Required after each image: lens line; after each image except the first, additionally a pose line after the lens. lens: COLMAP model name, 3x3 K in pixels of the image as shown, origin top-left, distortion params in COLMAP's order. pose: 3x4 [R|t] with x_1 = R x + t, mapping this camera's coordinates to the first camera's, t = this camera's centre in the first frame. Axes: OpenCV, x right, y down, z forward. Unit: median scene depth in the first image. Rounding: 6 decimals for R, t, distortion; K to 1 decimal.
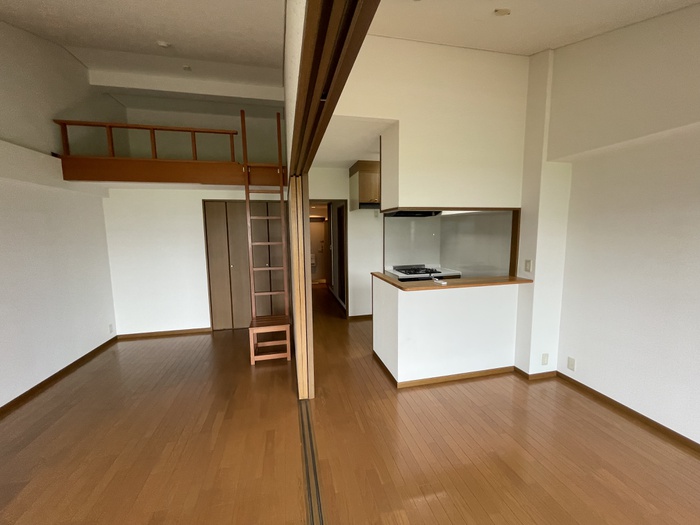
lens RADIAL K [[287.0, 0, 350.0], [0, 287.0, 262.5], [0, 0, 1]] dist [0.000843, -0.000113]
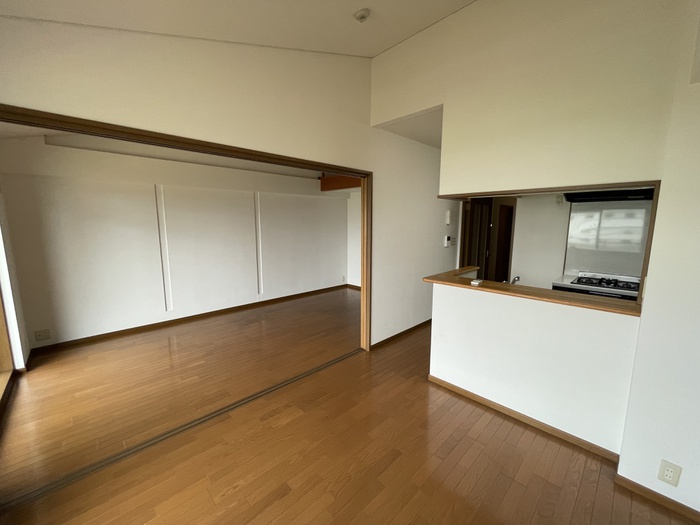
lens RADIAL K [[287.0, 0, 350.0], [0, 287.0, 262.5], [0, 0, 1]] dist [0.000843, -0.000113]
pose [[0.512661, 0.134022, -0.848067, 0.698639], [-0.106938, 0.990018, 0.091810, -0.020630], [0.851906, 0.043623, 0.521875, 0.203587]]
